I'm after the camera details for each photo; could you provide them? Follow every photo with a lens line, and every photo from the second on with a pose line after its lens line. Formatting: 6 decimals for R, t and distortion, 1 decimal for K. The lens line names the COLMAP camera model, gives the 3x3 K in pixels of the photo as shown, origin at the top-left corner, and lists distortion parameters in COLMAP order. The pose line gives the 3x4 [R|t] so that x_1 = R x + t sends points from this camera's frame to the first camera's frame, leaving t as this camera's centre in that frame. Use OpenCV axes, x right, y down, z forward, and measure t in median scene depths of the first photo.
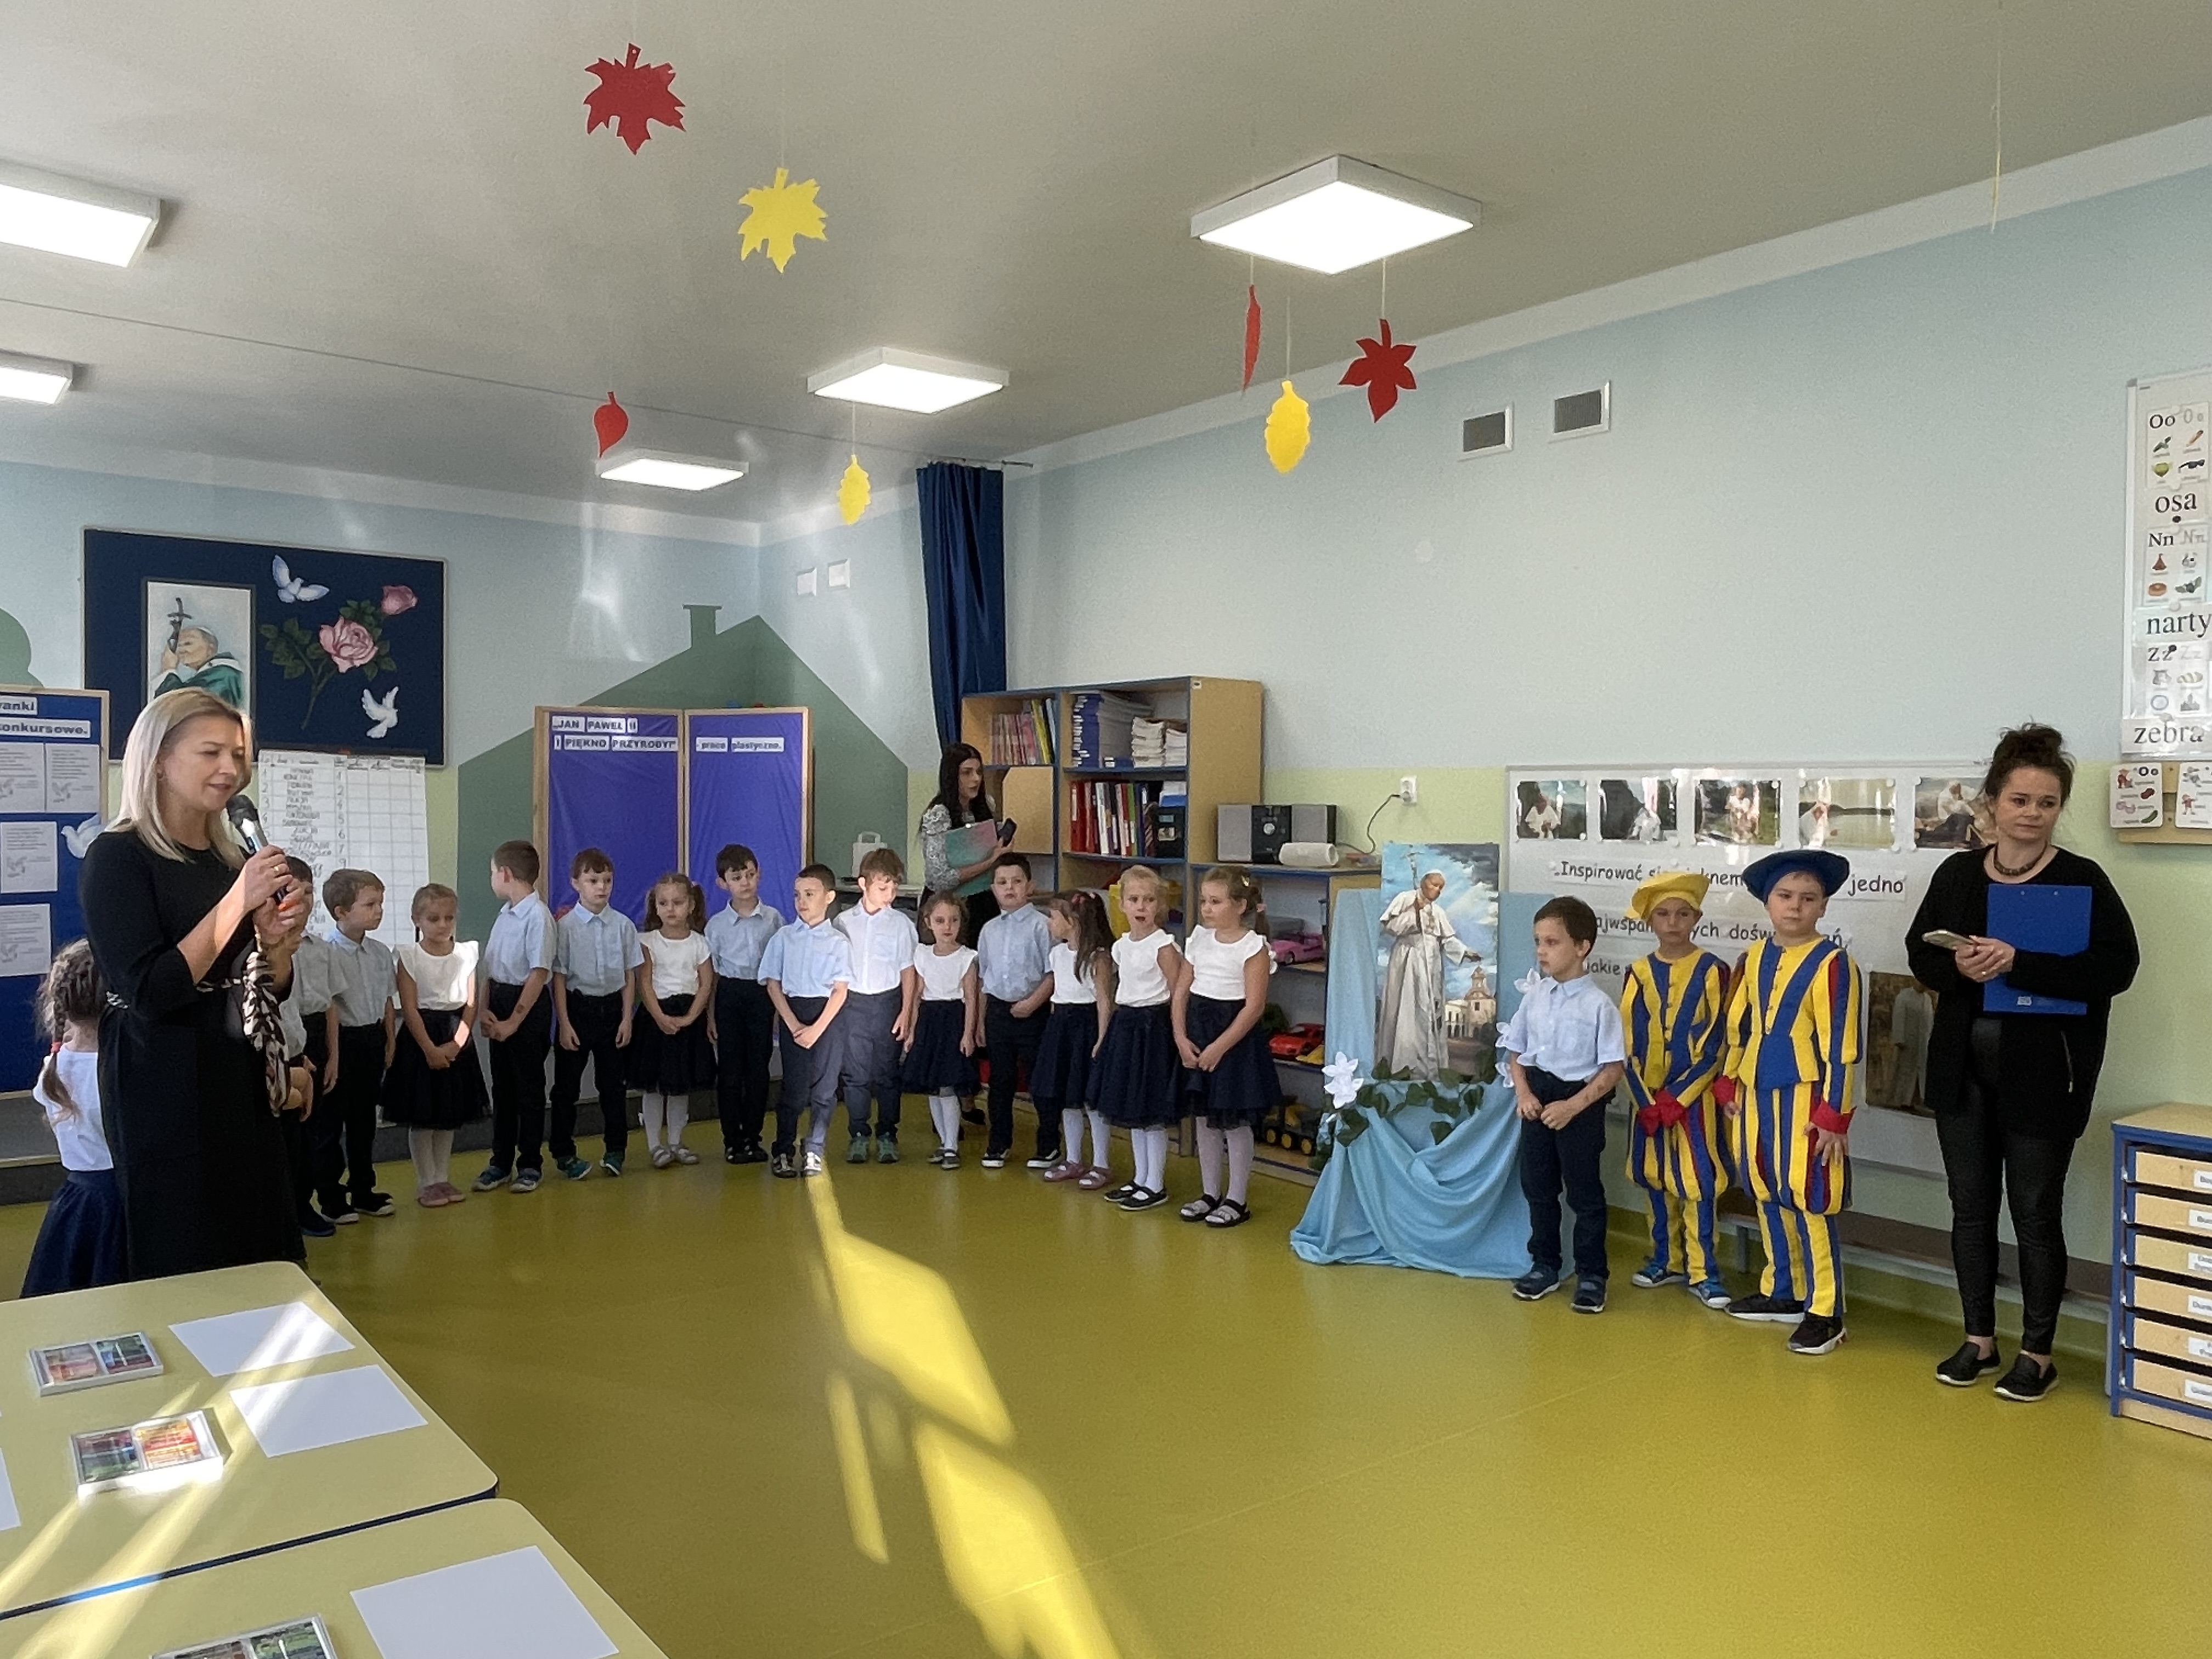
lens RADIAL K [[1601.4, 0, 1101.0], [0, 1601.4, 809.0], [0, 0, 1]] dist [-0.008968, -0.005225]
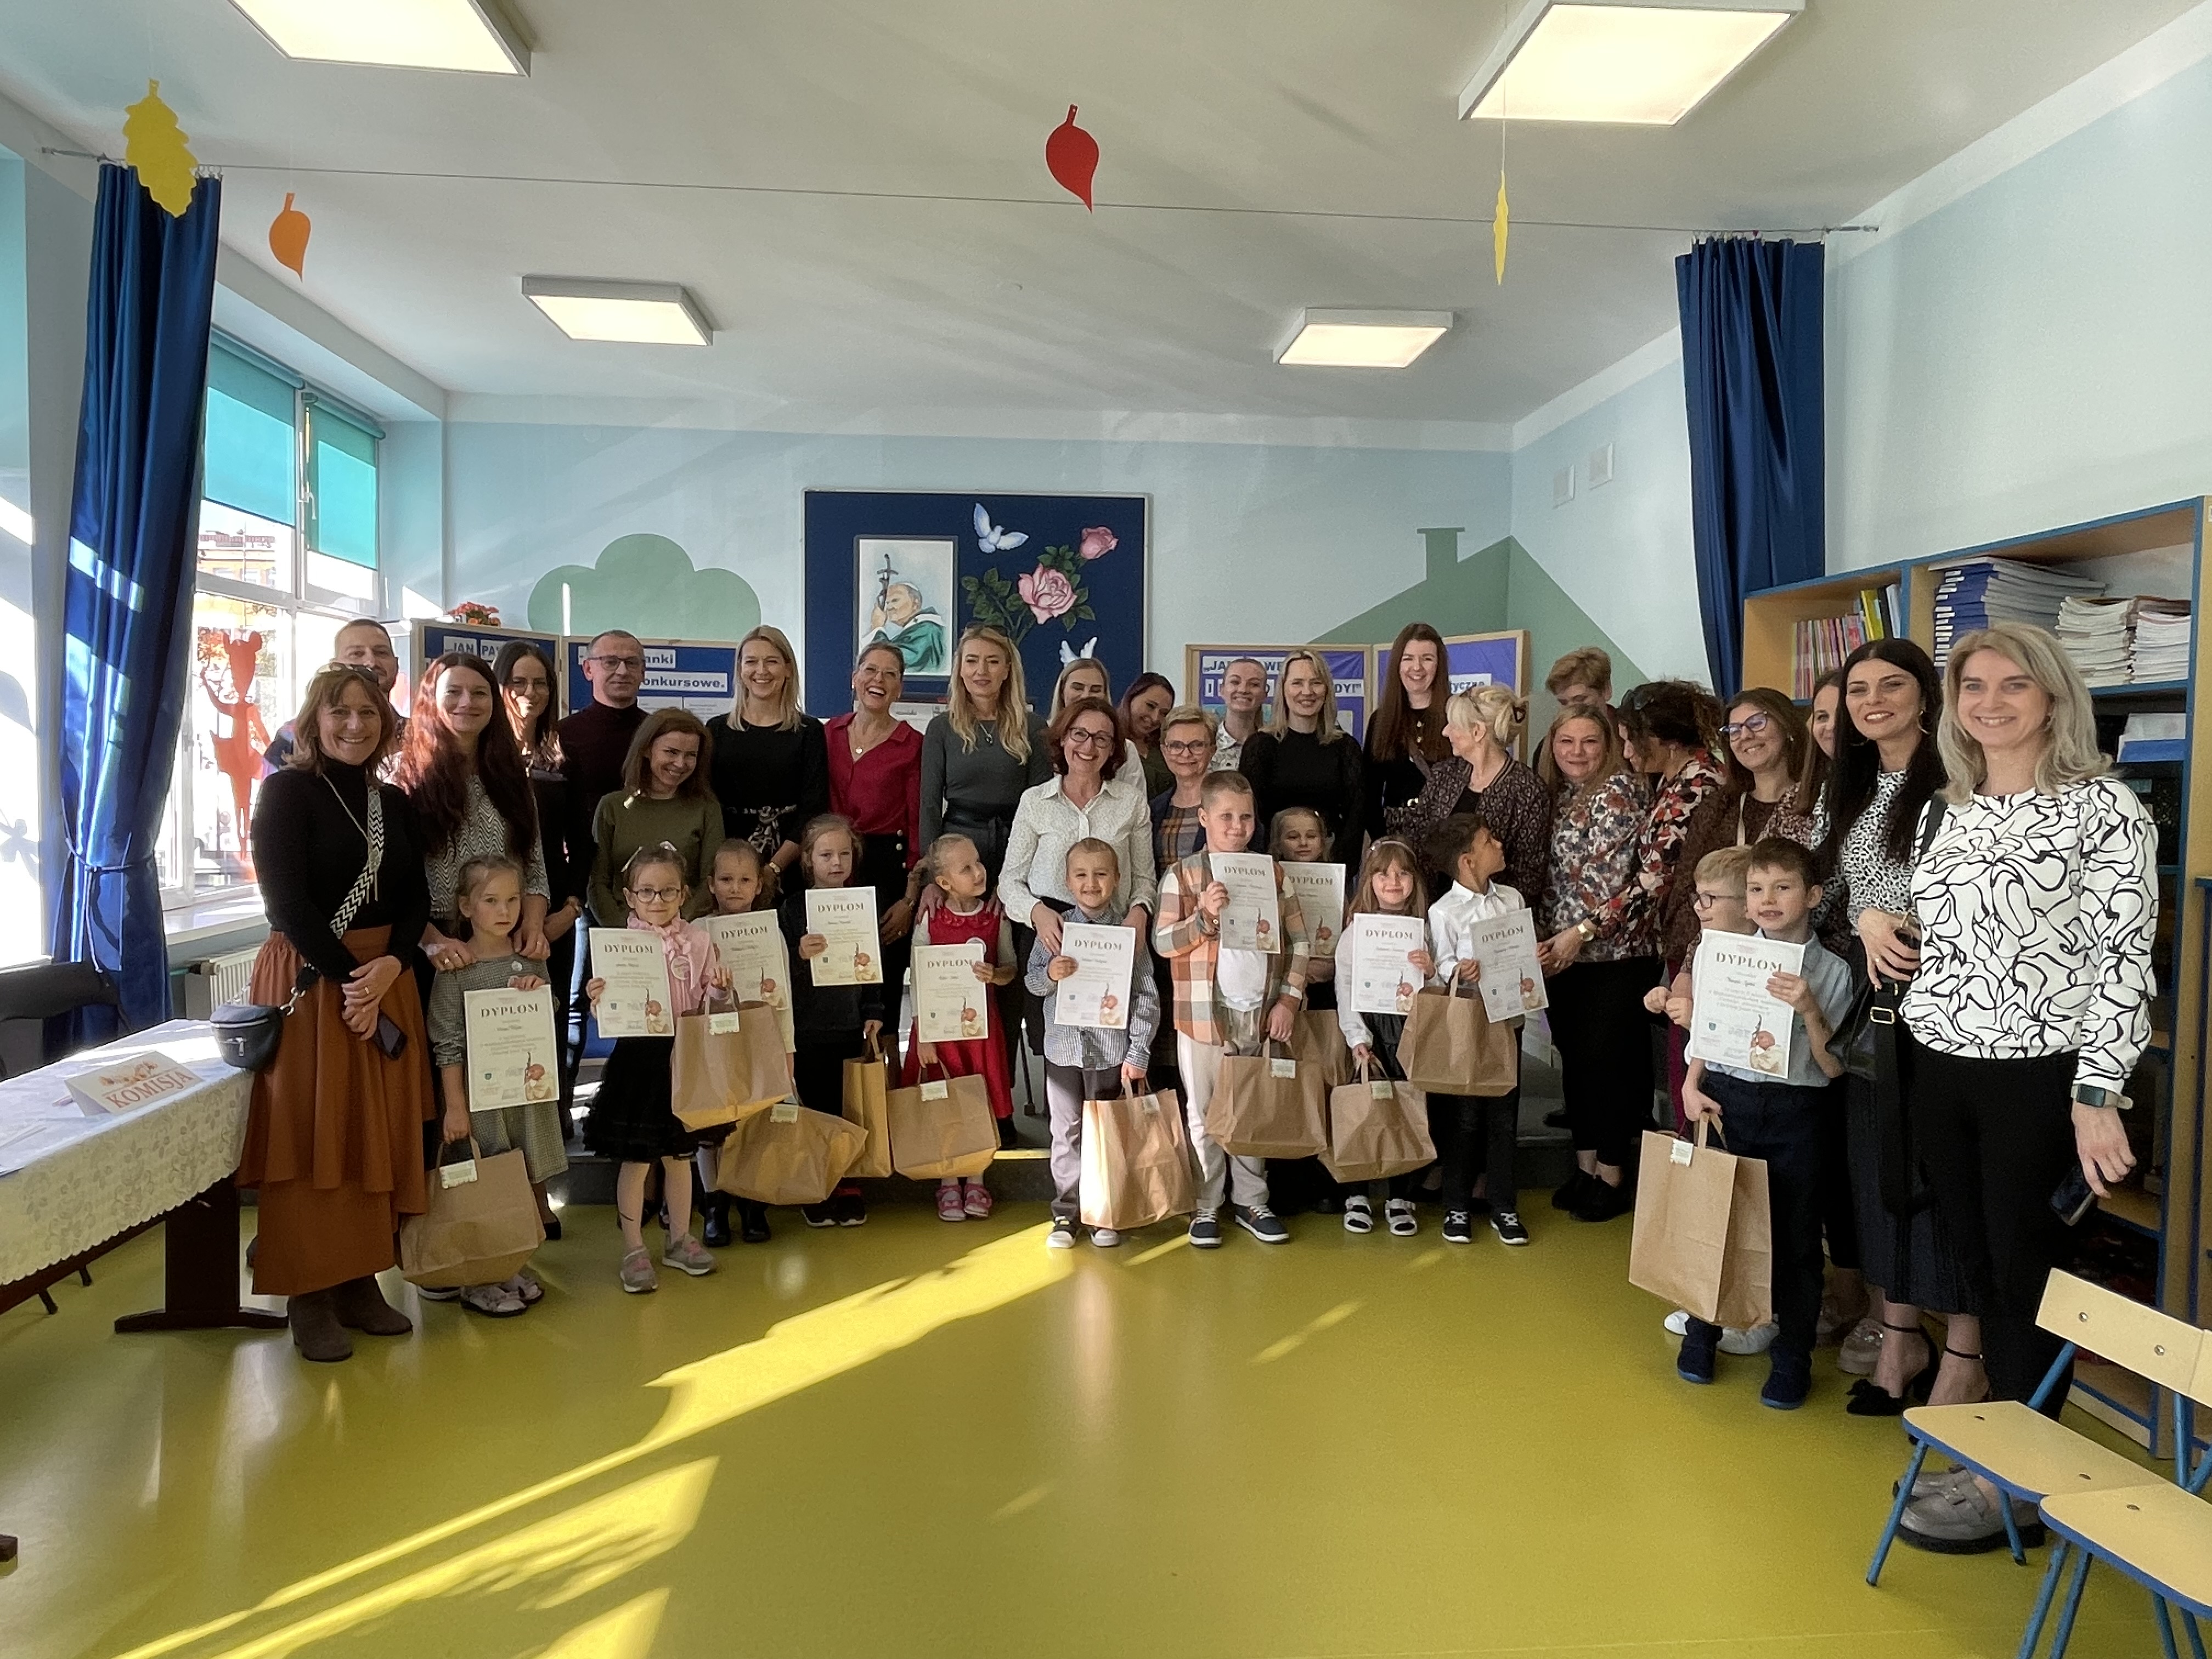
lens RADIAL K [[1410.2, 0, 1095.6], [0, 1410.2, 803.2], [0, 0, 1]] dist [0.000797, 0.007165]
pose [[0.834786, 0.015046, -0.550368, 0.014002], [-0.004837, 0.999788, 0.019997, 0.004639], [0.550553, -0.014031, 0.834682, 0.498392]]
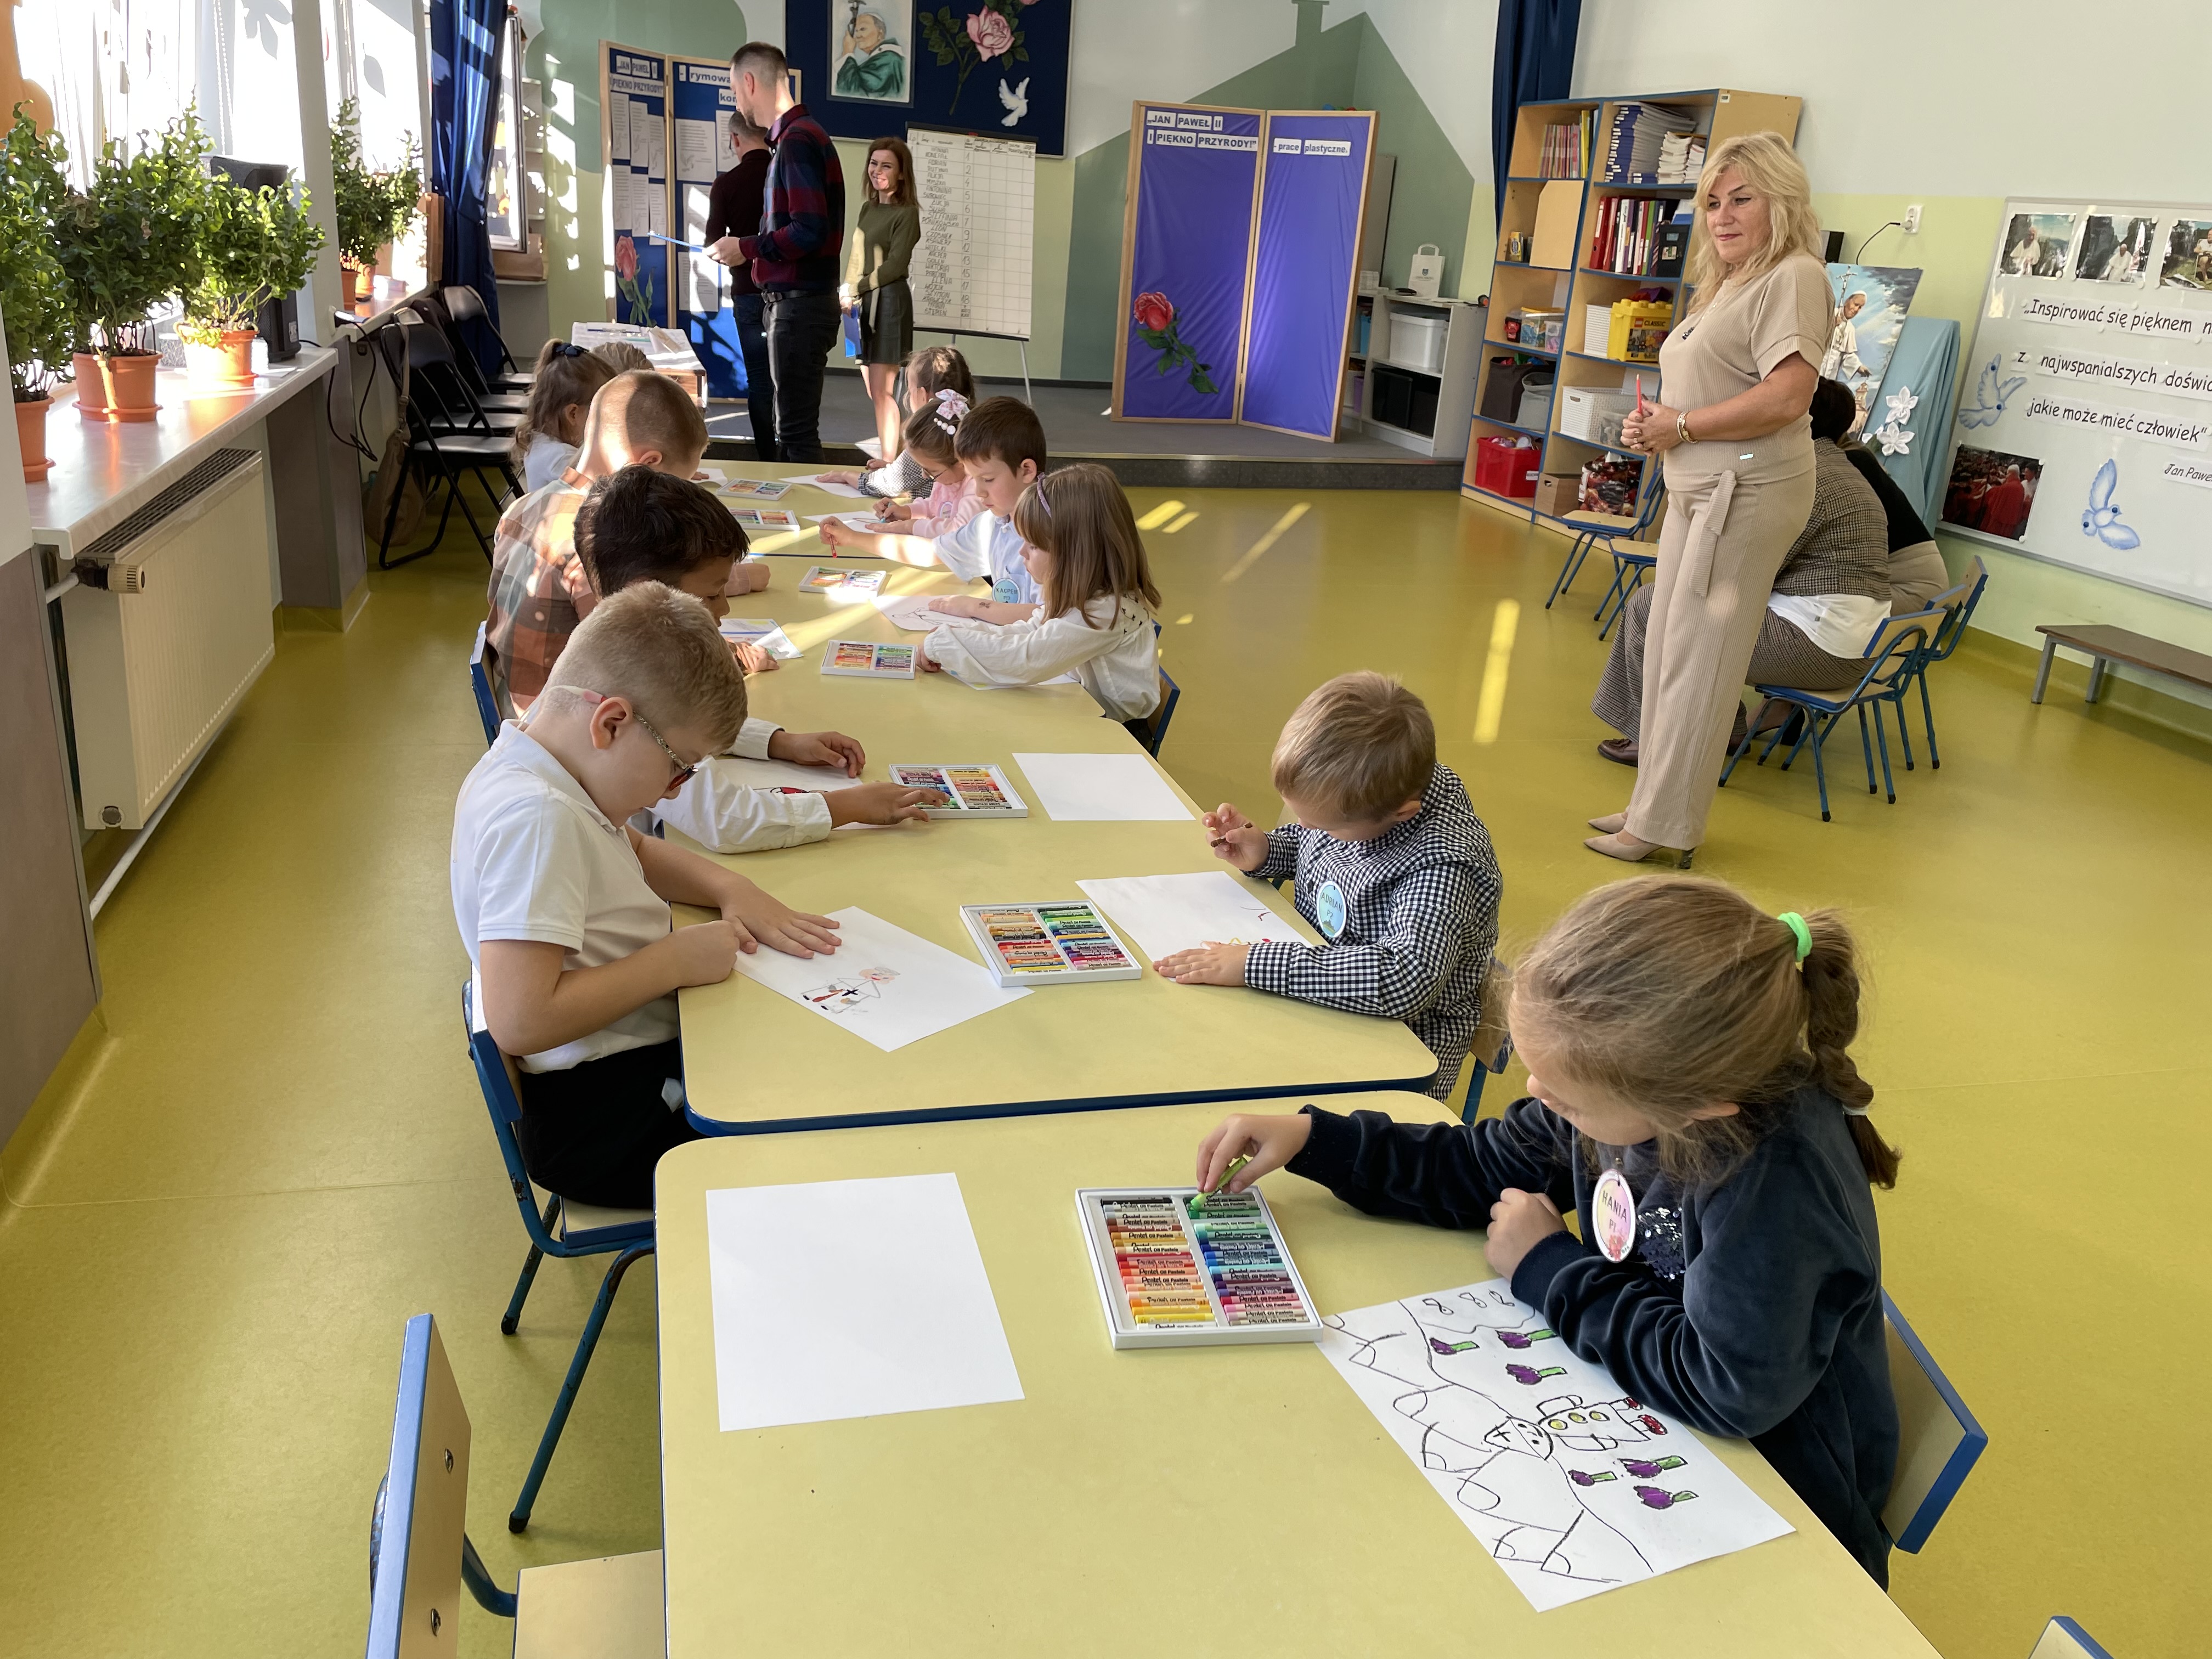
lens RADIAL K [[1676.7, 0, 1087.5], [0, 1676.7, 817.2], [0, 0, 1]] dist [0.056269, -0.061692]
pose [[0.916702, 0.188141, -0.352506, 0.170957], [-0.065168, 0.940794, 0.332654, 0.021845], [0.394221, -0.281973, 0.874689, -0.248577]]
